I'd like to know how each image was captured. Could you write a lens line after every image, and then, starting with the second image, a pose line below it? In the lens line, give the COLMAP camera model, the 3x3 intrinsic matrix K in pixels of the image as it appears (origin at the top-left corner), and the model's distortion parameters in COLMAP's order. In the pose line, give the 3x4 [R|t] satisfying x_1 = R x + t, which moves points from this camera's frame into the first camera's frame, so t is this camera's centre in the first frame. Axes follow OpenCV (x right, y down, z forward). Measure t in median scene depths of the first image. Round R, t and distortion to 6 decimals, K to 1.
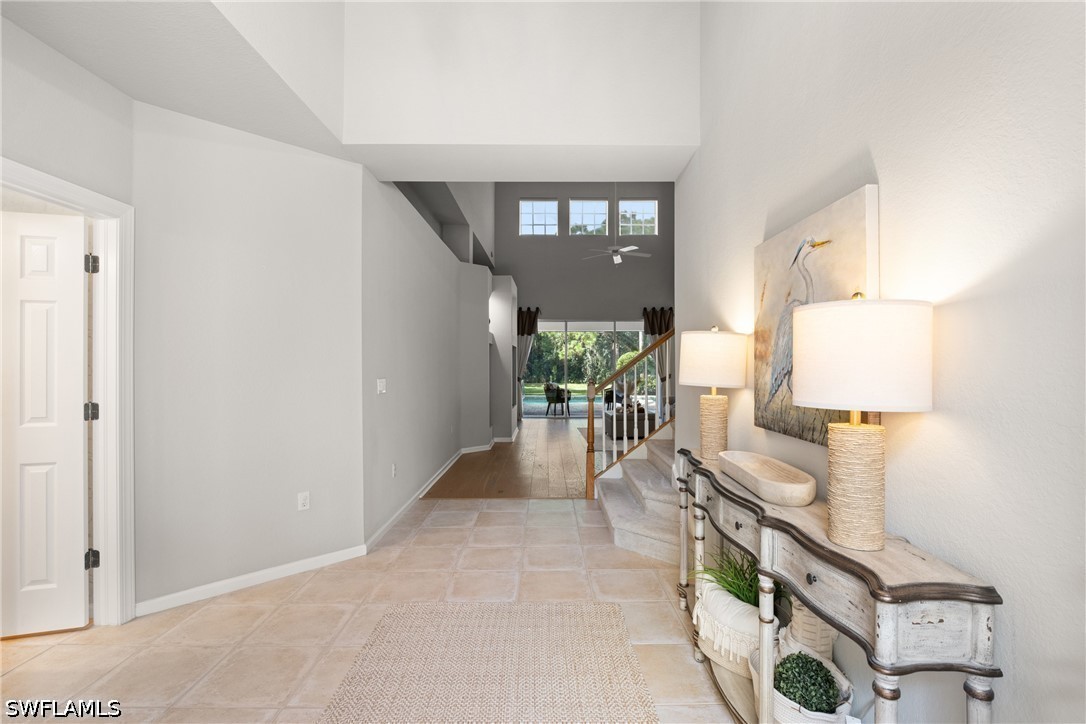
lens RADIAL K [[506.0, 0, 545.4], [0, 506.0, 361.2], [0, 0, 1]] dist [-0.005183, 0.000924]
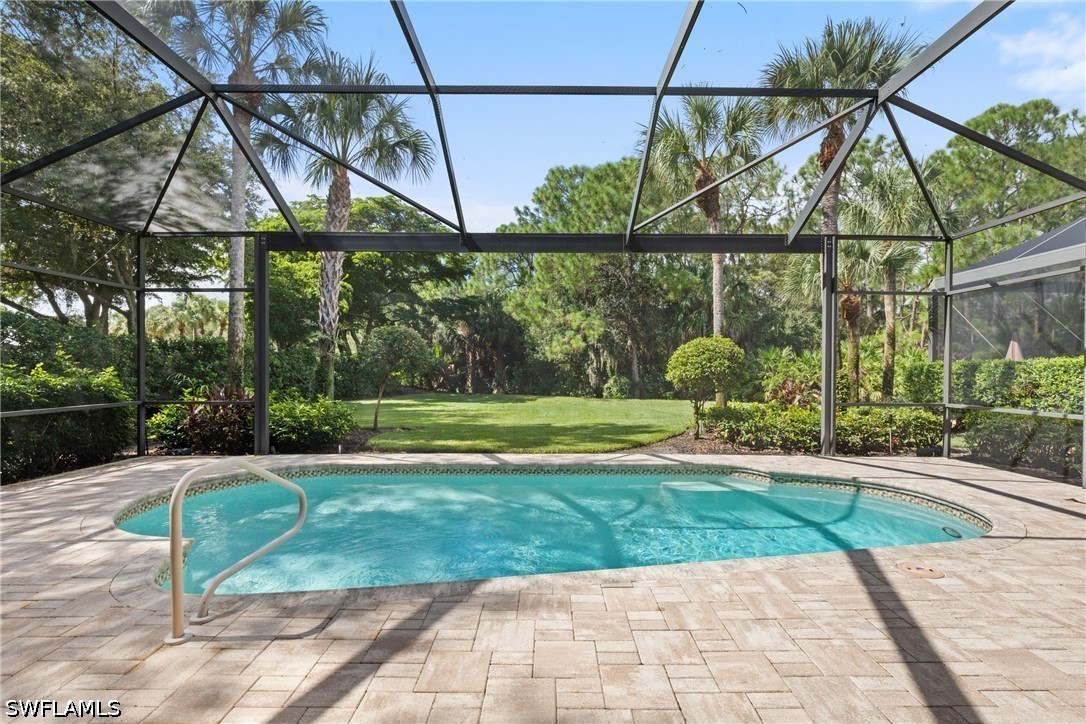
lens RADIAL K [[506.0, 0, 544.2], [0, 506.0, 366.7], [0, 0, 1]] dist [-0.005183, 0.000924]
pose [[0.999965, 0.007718, -0.003184, 0.080168], [-0.007708, 0.999965, 0.003166, 0.007100], [0.003208, -0.003142, 0.999990, 1.077244]]
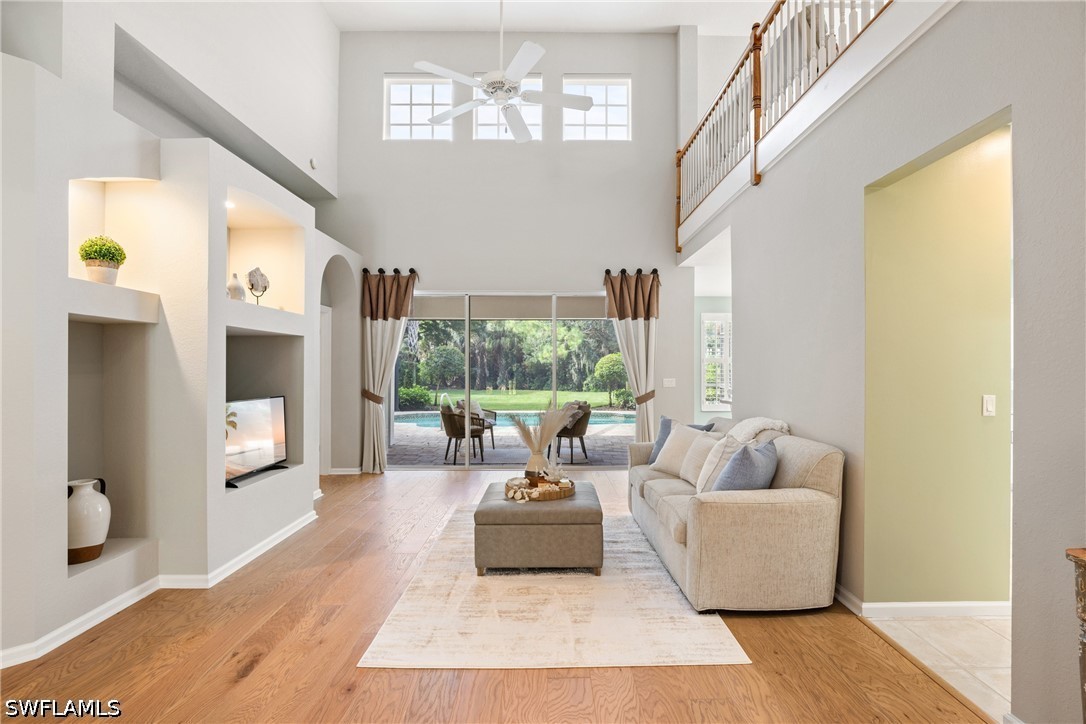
lens RADIAL K [[506.0, 0, 545.4], [0, 506.0, 367.1], [0, 0, 1]] dist [-0.005183, 0.000924]
pose [[0.999994, 0.002888, -0.001952, 0.120288], [-0.002880, 0.999989, 0.003673, -0.001448], [0.001963, -0.003667, 0.999991, 0.413305]]
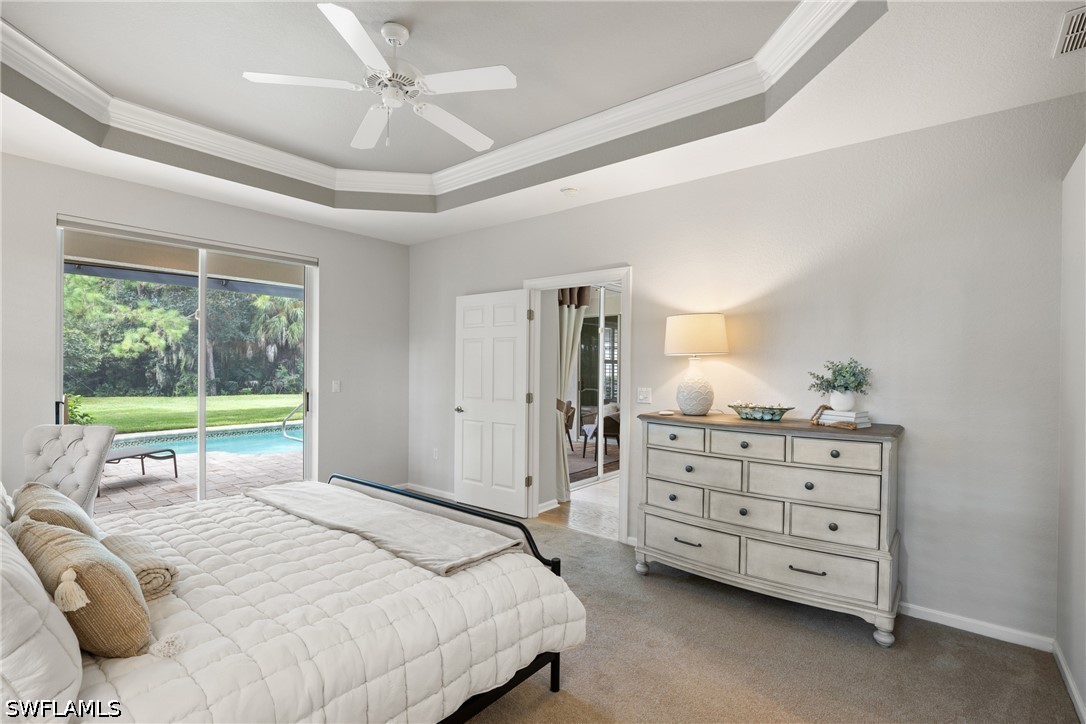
lens RADIAL K [[506.0, 0, 550.9], [0, 506.0, 367.6], [0, 0, 1]] dist [-0.005183, 0.000924]
pose [[0.622950, 0.005979, 0.782238, -0.347044], [-0.012439, 0.999920, 0.002264, 0.000681], [-0.782162, -0.011140, 0.622975, 0.663850]]
